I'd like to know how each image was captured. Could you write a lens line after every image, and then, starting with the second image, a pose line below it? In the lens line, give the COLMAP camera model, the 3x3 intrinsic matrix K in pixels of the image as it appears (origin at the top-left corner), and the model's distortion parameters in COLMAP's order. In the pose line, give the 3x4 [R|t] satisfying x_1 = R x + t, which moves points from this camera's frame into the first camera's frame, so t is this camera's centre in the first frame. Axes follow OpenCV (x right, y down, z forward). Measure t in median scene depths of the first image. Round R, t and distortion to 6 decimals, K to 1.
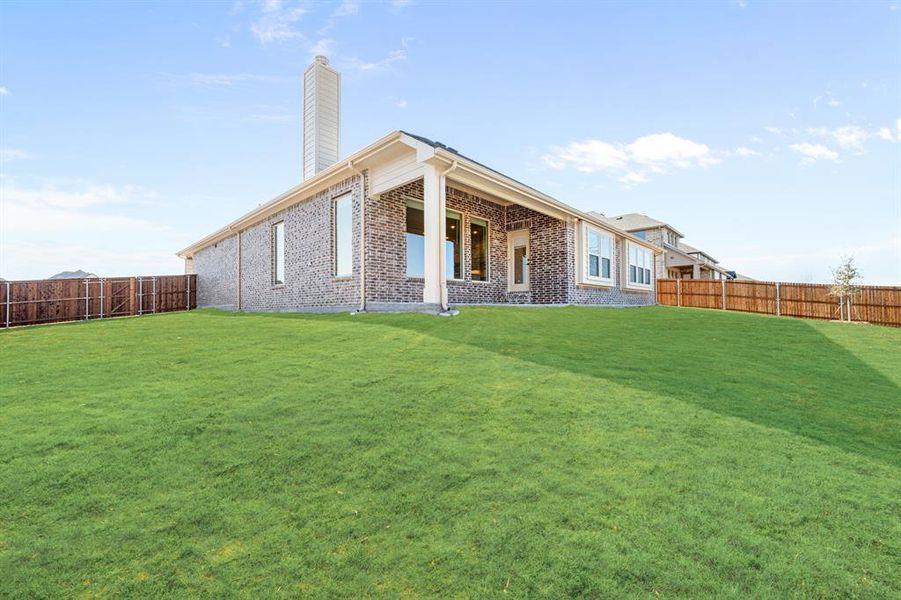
lens RADIAL K [[361.3, 0, 450.5], [0, 361.3, 300.0], [0, 0, 1]] dist [-0.000140, -0.000237]
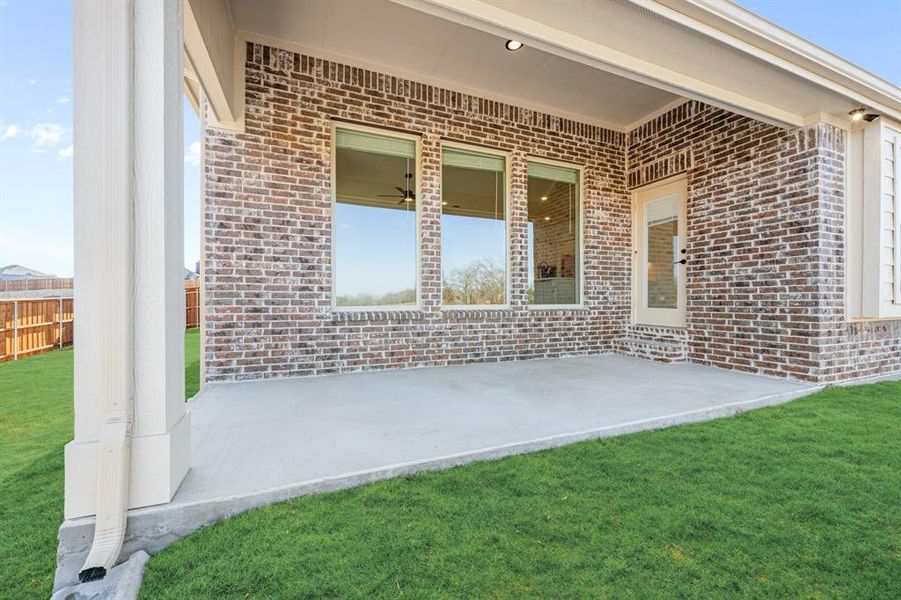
lens RADIAL K [[361.3, 0, 450.5], [0, 361.3, 300.0], [0, 0, 1]] dist [-0.000140, -0.000237]
pose [[0.916952, 0.002618, -0.398990, 0.140674], [0.008619, 0.999615, 0.026366, -0.071029], [0.398905, -0.027616, 0.916576, 0.533293]]
